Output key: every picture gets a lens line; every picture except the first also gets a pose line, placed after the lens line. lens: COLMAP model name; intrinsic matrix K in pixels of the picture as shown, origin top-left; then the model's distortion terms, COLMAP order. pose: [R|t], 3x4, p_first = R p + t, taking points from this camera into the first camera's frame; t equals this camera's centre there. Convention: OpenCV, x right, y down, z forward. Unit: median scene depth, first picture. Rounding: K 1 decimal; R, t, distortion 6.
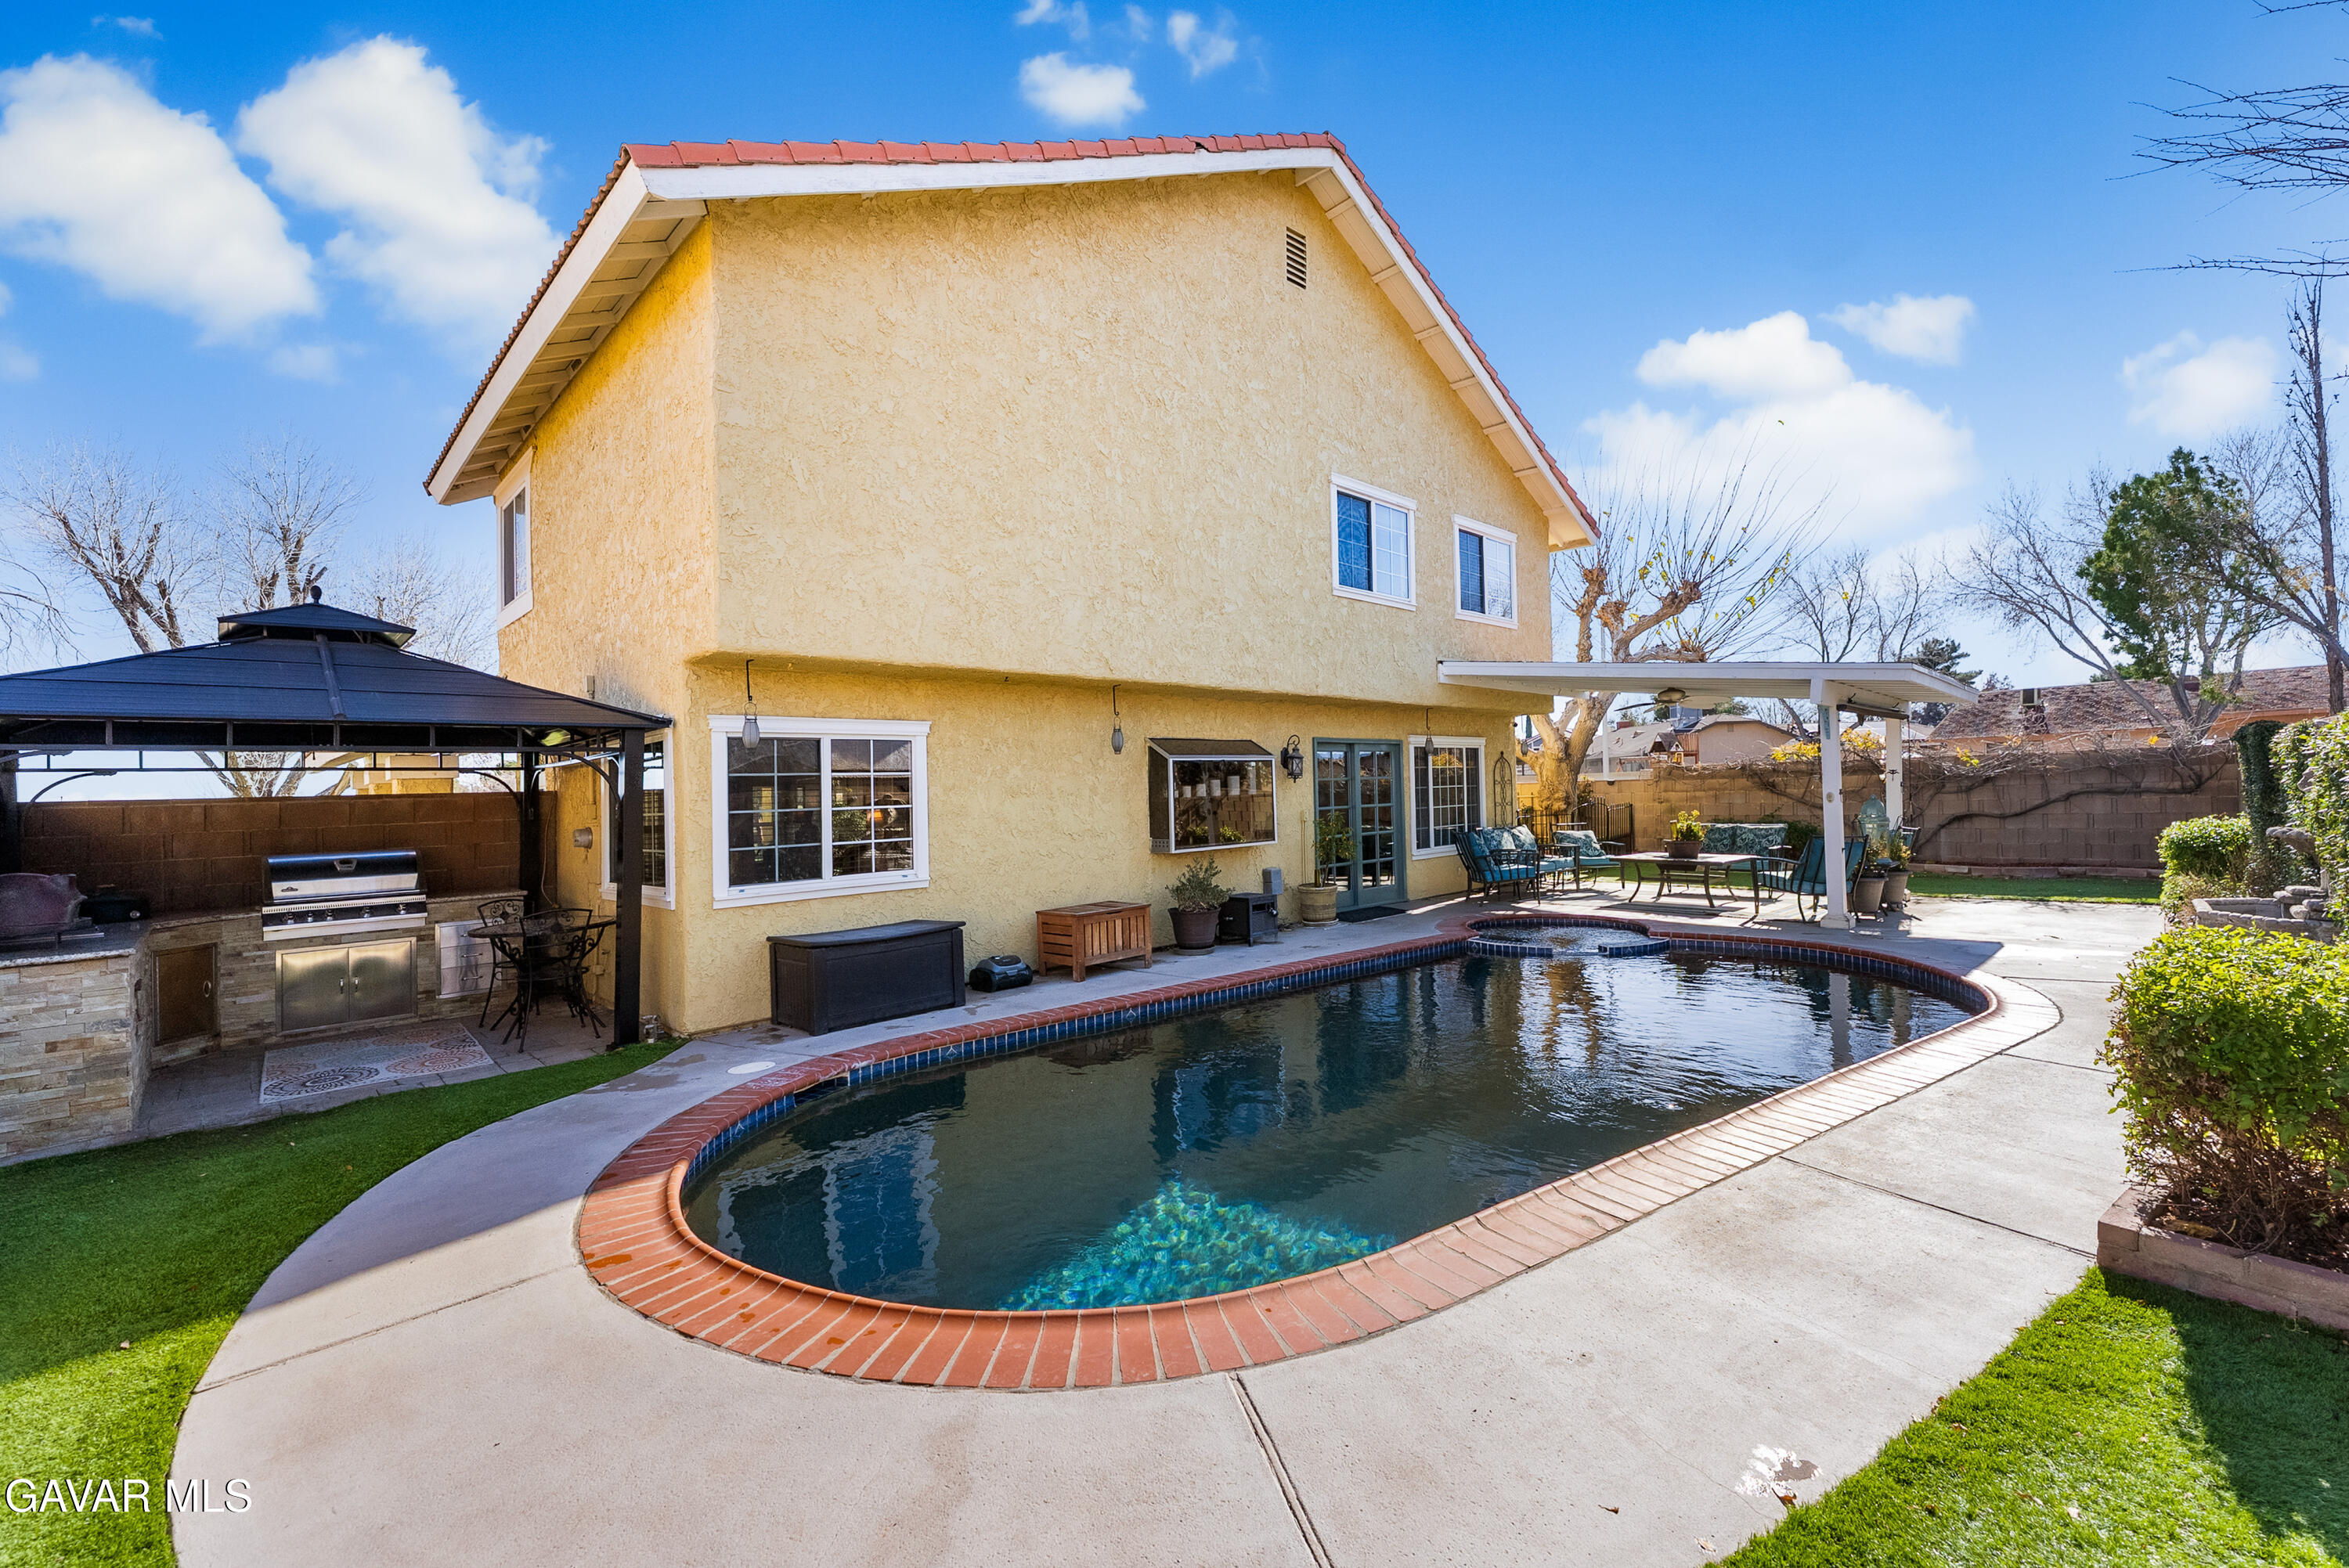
lens RADIAL K [[954.1, 0, 1174.5], [0, 954.1, 784.0], [0, 0, 1]] dist [0.001523, 0.000123]
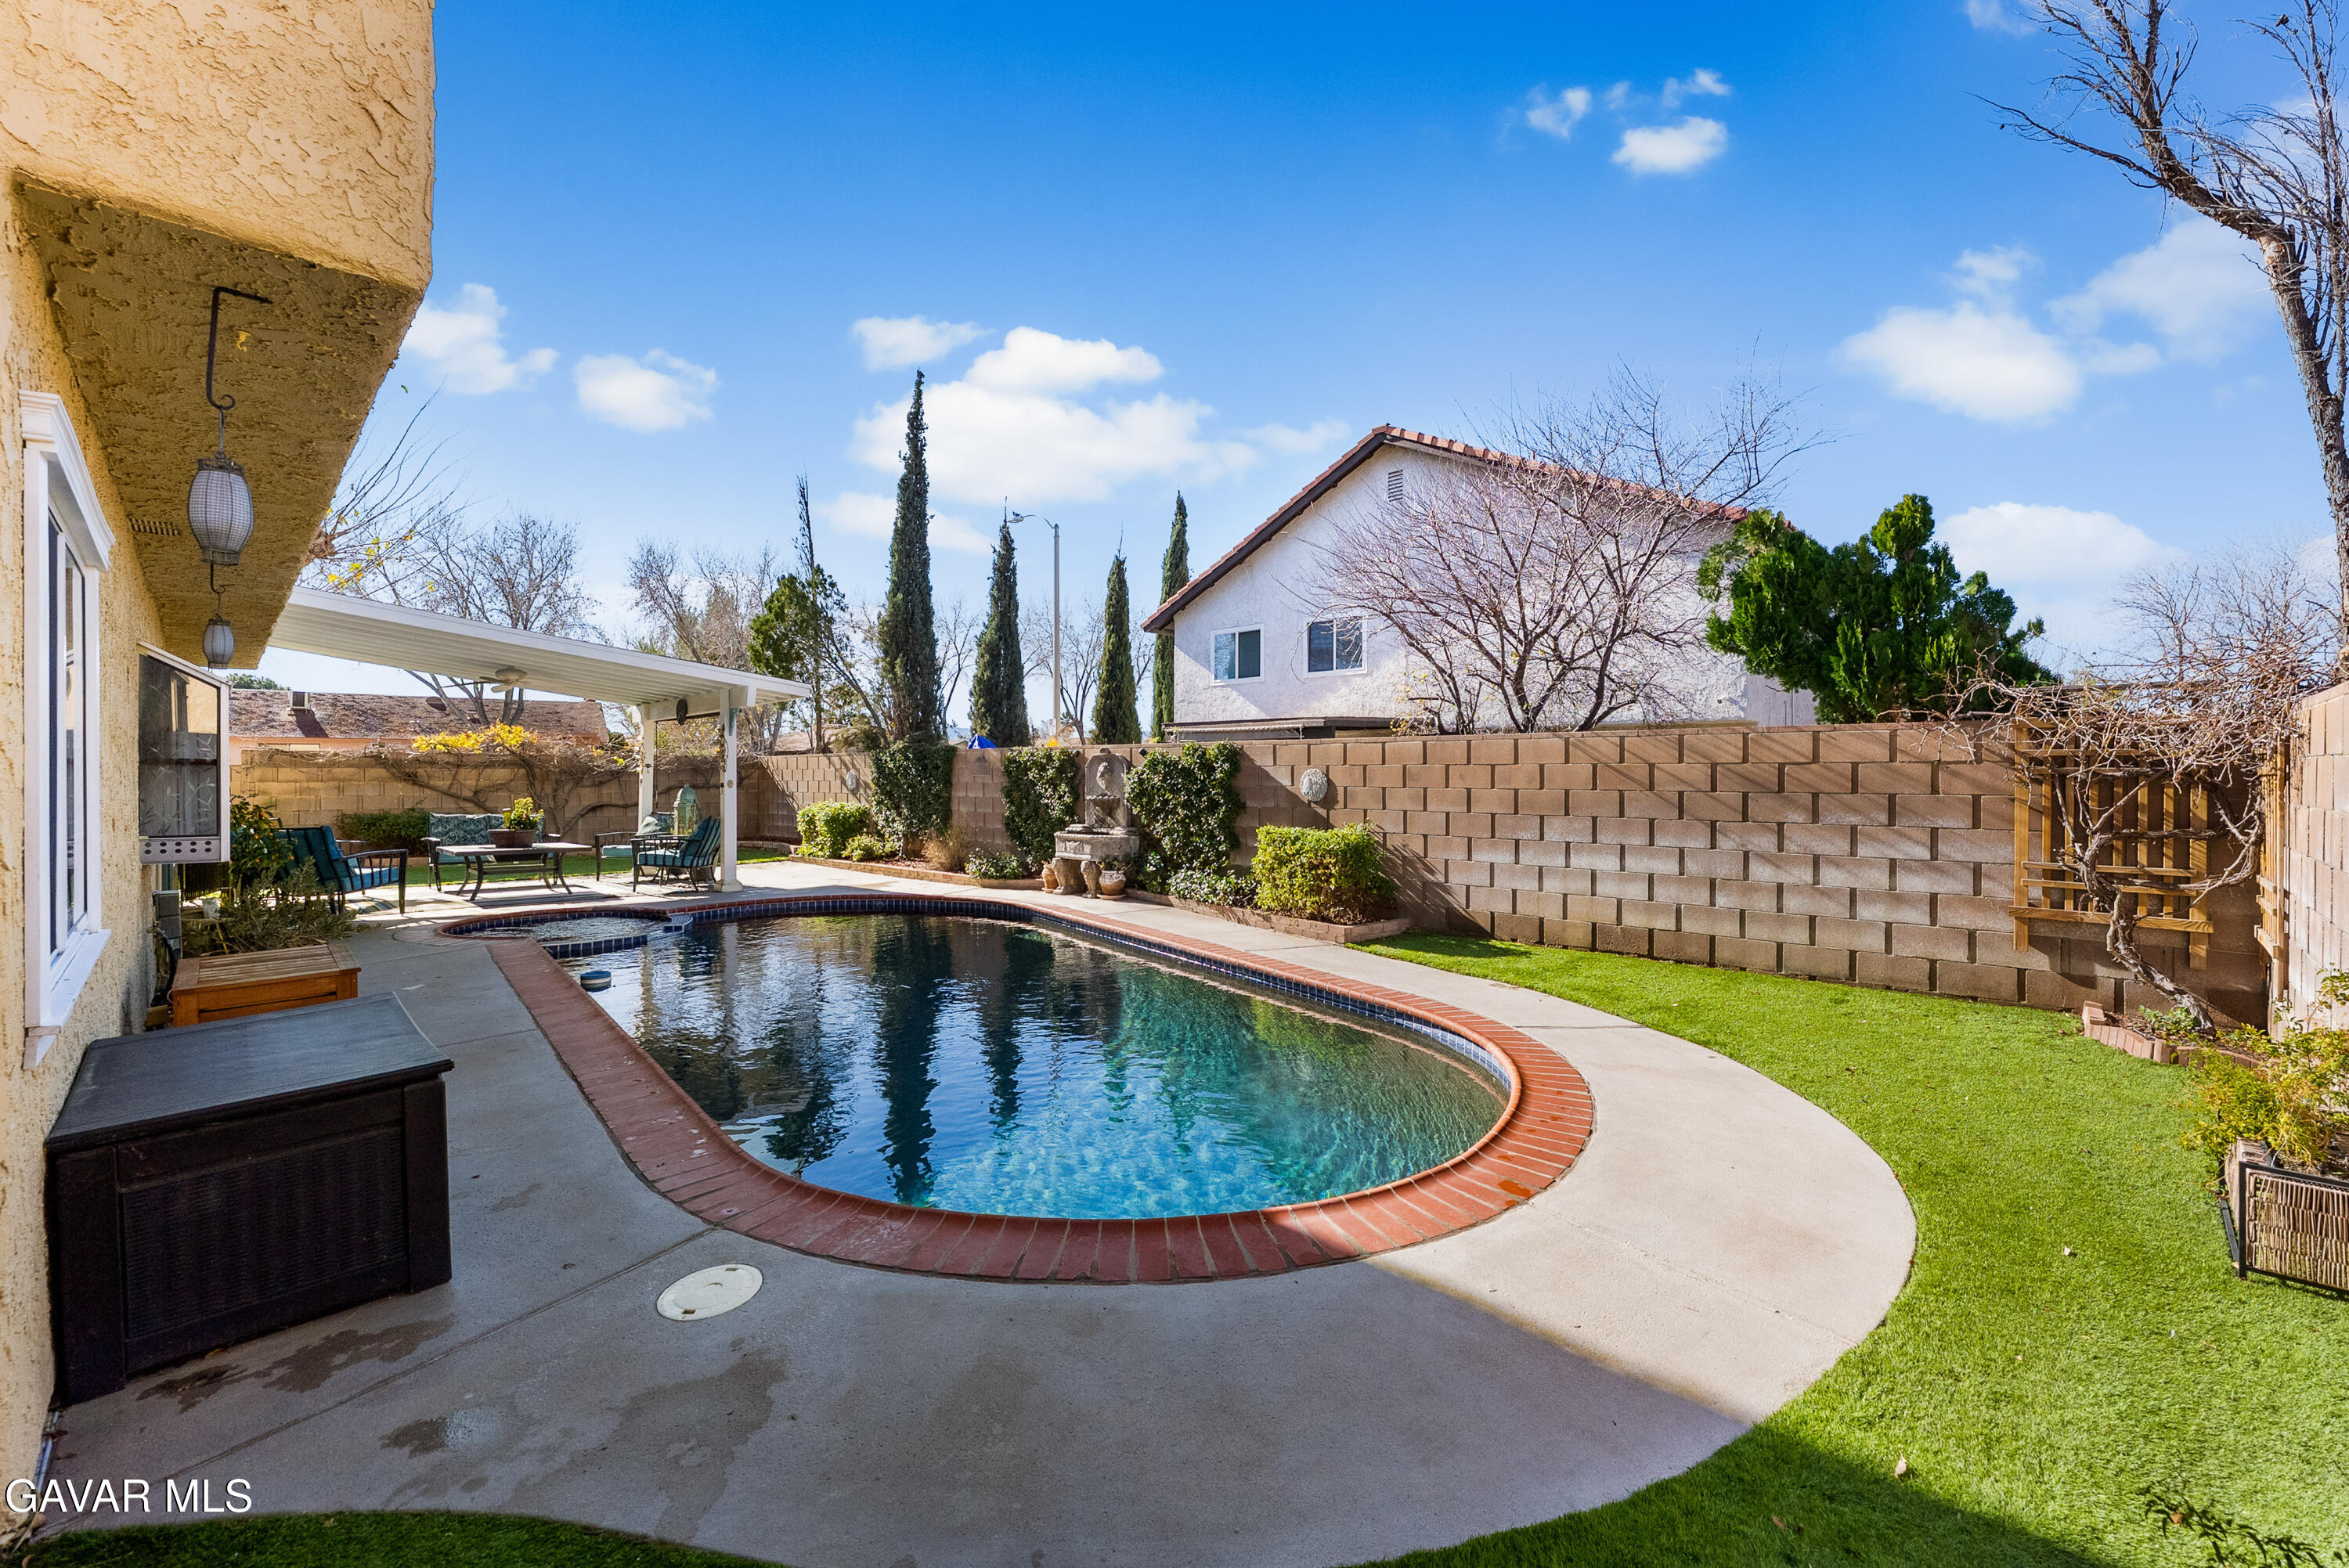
lens RADIAL K [[954.1, 0, 1174.5], [0, 954.1, 784.0], [0, 0, 1]] dist [0.001523, 0.000123]
pose [[0.000969, 0.017445, 0.999847, -0.642331], [-0.009710, 0.999801, -0.017435, 0.037245], [-0.999952, -0.009692, 0.001138, 0.544382]]
